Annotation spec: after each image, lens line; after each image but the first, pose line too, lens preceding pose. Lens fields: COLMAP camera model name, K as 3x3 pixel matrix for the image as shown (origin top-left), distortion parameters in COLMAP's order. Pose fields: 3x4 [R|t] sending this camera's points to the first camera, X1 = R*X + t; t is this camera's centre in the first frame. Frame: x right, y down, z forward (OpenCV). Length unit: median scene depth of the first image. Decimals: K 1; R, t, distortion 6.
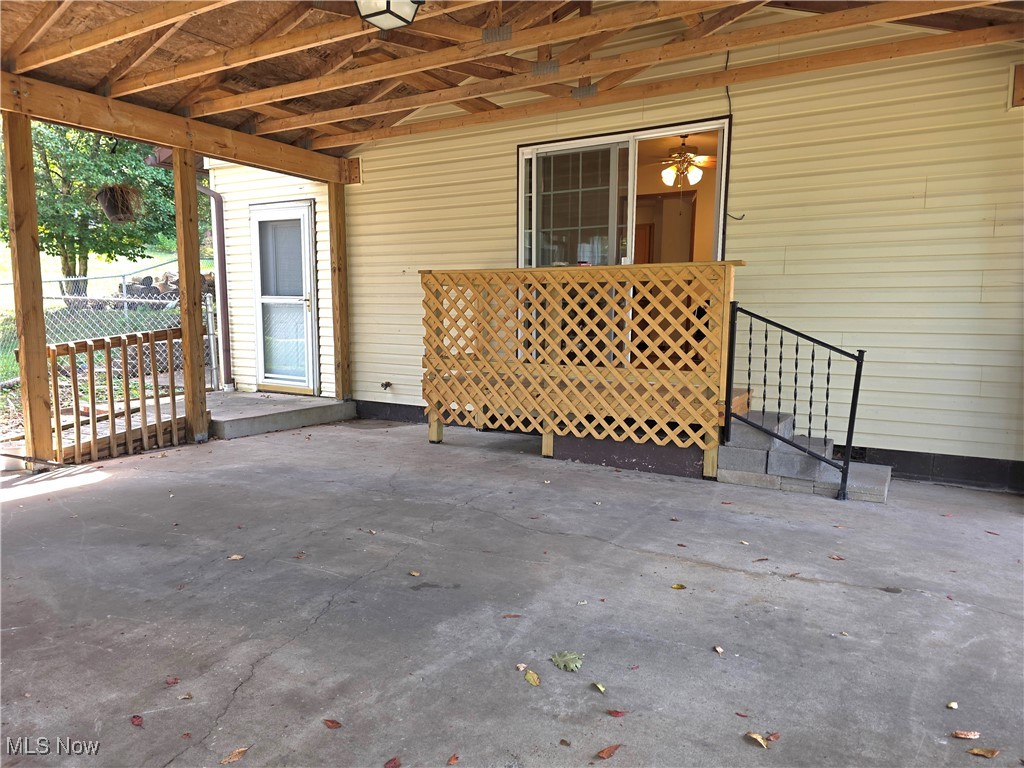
lens RADIAL K [[691.8, 0, 517.8], [0, 691.8, 392.9], [0, 0, 1]] dist [0.056959, -0.051036]
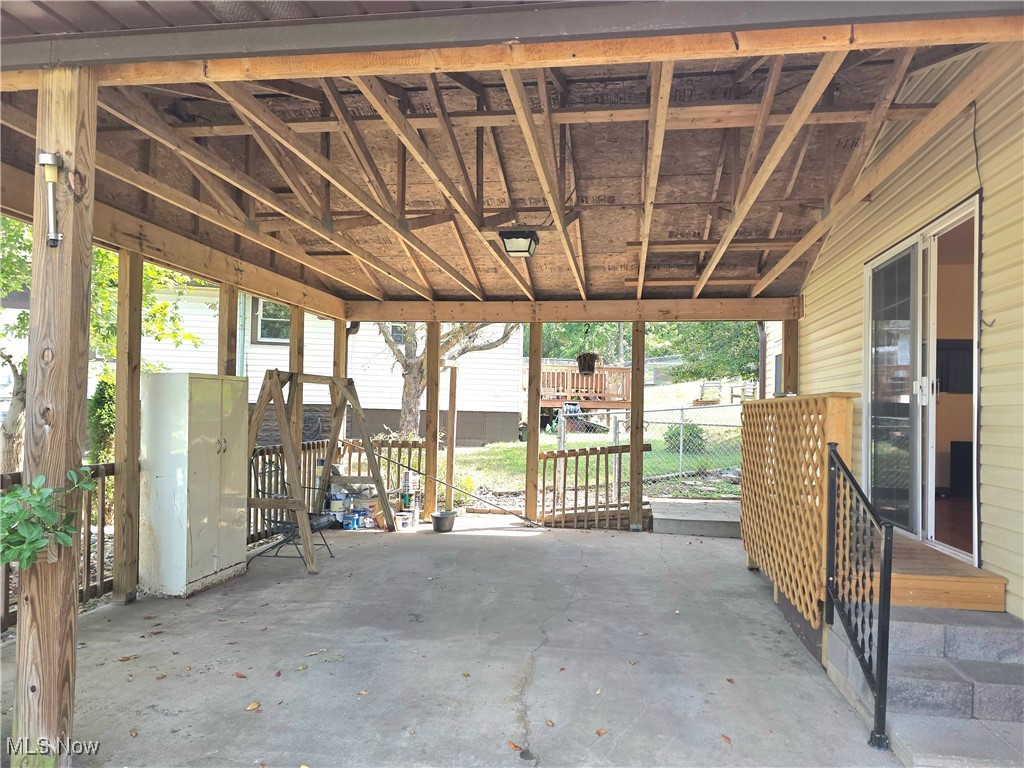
lens RADIAL K [[691.8, 0, 519.7], [0, 691.8, 382.1], [0, 0, 1]] dist [0.056959, -0.051036]
pose [[0.368859, -0.037272, -0.928738, 1.181943], [-0.125521, 0.988045, -0.089504, -0.106725], [0.920971, 0.149590, 0.359771, 0.479782]]
